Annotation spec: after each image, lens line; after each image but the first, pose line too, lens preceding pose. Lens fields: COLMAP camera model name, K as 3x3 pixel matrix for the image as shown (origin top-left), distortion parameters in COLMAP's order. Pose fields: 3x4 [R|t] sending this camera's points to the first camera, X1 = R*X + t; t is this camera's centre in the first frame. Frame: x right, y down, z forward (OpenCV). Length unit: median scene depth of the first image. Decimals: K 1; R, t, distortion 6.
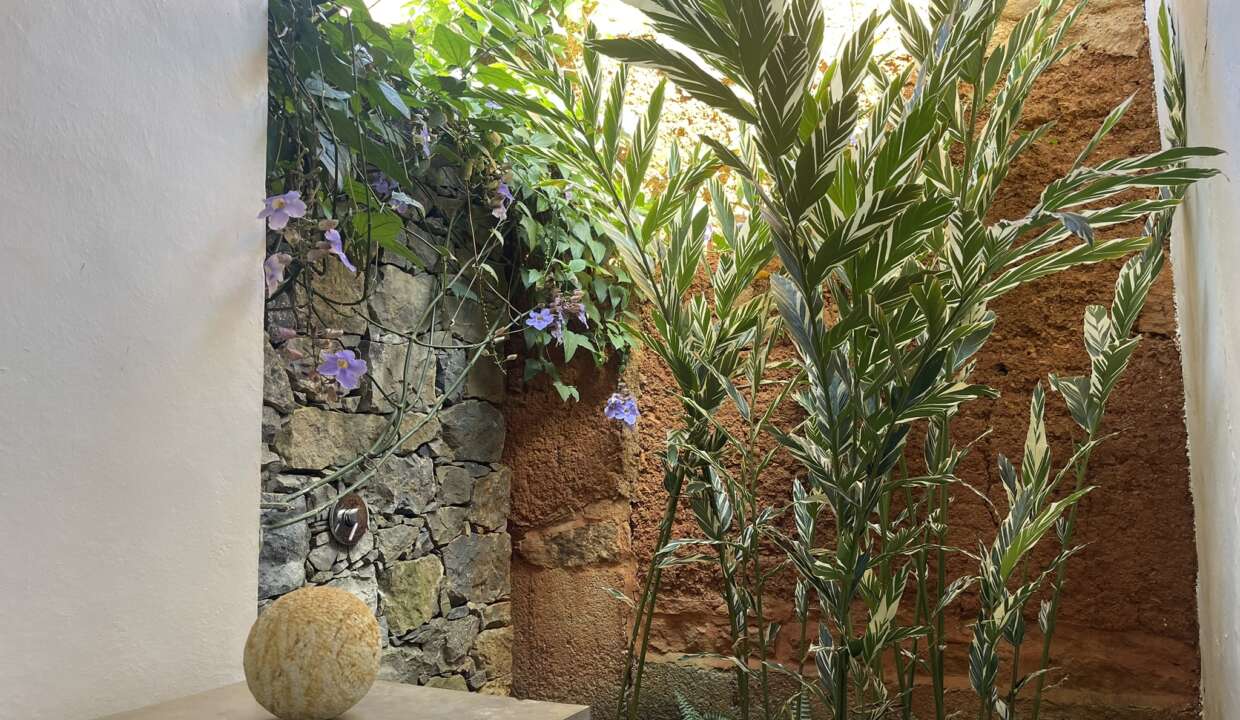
lens RADIAL K [[993.1, 0, 620.0], [0, 993.1, 360.0], [0, 0, 1]] dist [0.007073, -0.006003]
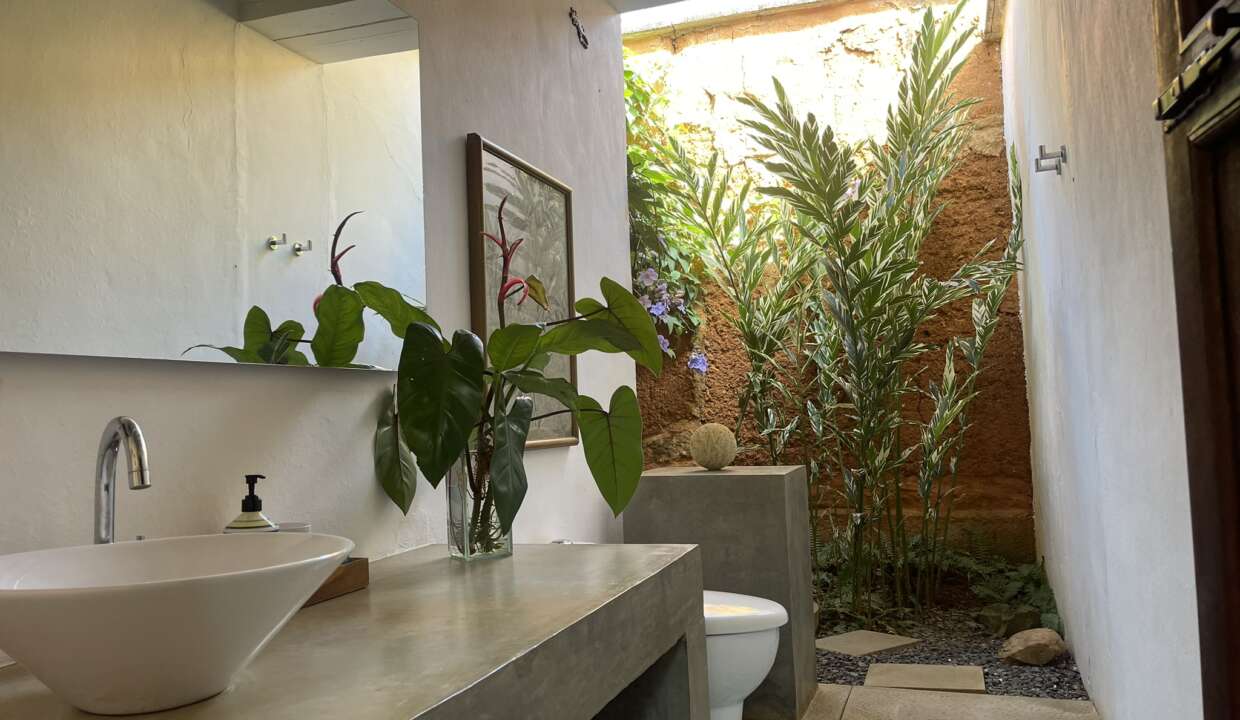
lens RADIAL K [[993.1, 0, 620.0], [0, 993.1, 360.0], [0, 0, 1]] dist [0.007073, -0.006003]
pose [[0.993771, -0.022818, 0.109083, -0.366811], [0.018266, 0.998927, 0.042547, -0.031013], [-0.109937, -0.040290, 0.993122, -0.726967]]
